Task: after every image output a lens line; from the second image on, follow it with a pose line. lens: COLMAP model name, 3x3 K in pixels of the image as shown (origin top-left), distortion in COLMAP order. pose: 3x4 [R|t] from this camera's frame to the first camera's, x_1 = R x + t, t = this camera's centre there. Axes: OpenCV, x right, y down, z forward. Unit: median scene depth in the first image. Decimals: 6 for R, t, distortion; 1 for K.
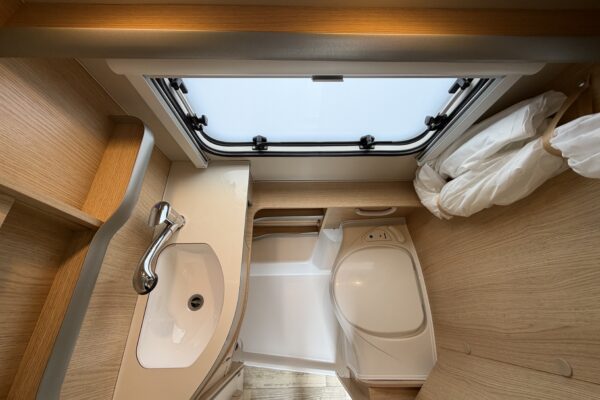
lens RADIAL K [[240.3, 0, 300.0], [0, 240.3, 200.0], [0, 0, 1]] dist [-0.001473, -0.000021]
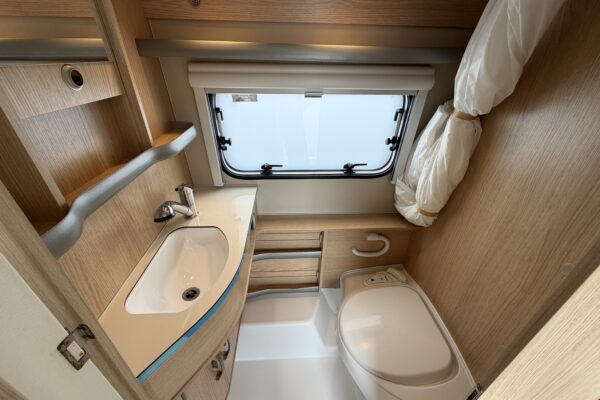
lens RADIAL K [[239.2, 0, 300.0], [0, 239.2, 200.0], [0, 0, 1]] dist [-0.000895, 0.000001]
pose [[0.999433, -0.020609, 0.026640, -0.025639], [0.032007, 0.827398, -0.560703, 0.616769], [-0.010486, 0.561237, 0.827589, 0.020386]]
